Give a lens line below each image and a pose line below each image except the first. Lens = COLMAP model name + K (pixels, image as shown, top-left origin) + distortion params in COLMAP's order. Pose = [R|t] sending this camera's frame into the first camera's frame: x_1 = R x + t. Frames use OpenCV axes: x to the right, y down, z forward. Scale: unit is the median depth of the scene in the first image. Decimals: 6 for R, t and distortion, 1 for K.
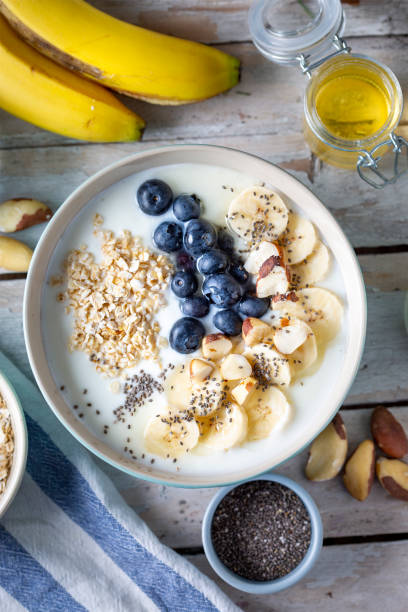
lens RADIAL K [[2150.9, 0, 204.0], [0, 2150.9, 306.0], [0, 0, 1]] dist [0.015767, 0.320289]
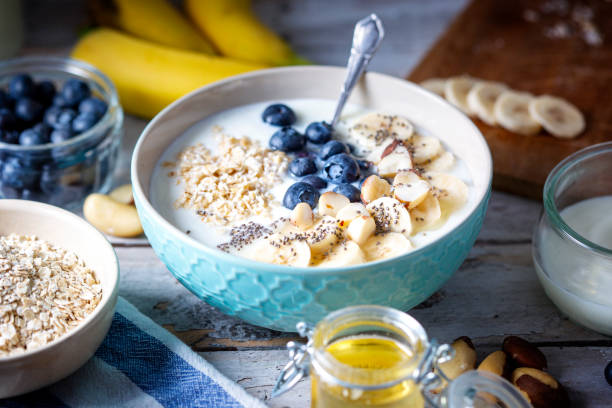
lens RADIAL K [[2150.9, 0, 306.0], [0, 2150.9, 204.0], [0, 0, 1]] dist [0.015767, 0.320289]
pose [[0.998665, 0.031380, -0.041023, 0.032296], [-0.051635, 0.625265, -0.778702, 0.744437], [0.001215, 0.779781, 0.626051, 0.414535]]
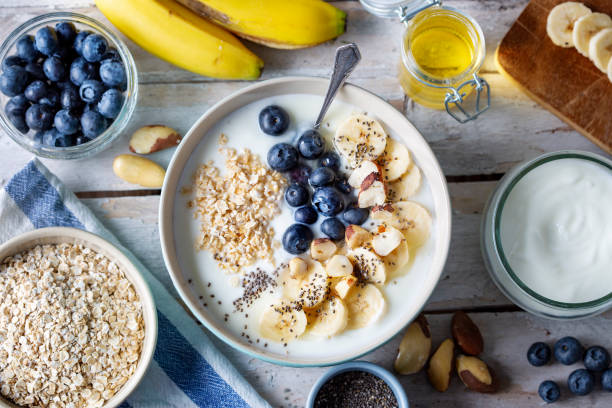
lens RADIAL K [[2150.9, 0, 306.0], [0, 2150.9, 204.0], [0, 0, 1]] dist [0.015767, 0.320289]
pose [[0.999257, 0.026733, 0.027777, -0.036321], [-0.024047, 0.995385, -0.092897, 0.103072], [-0.030132, 0.092160, 0.995288, -0.163749]]
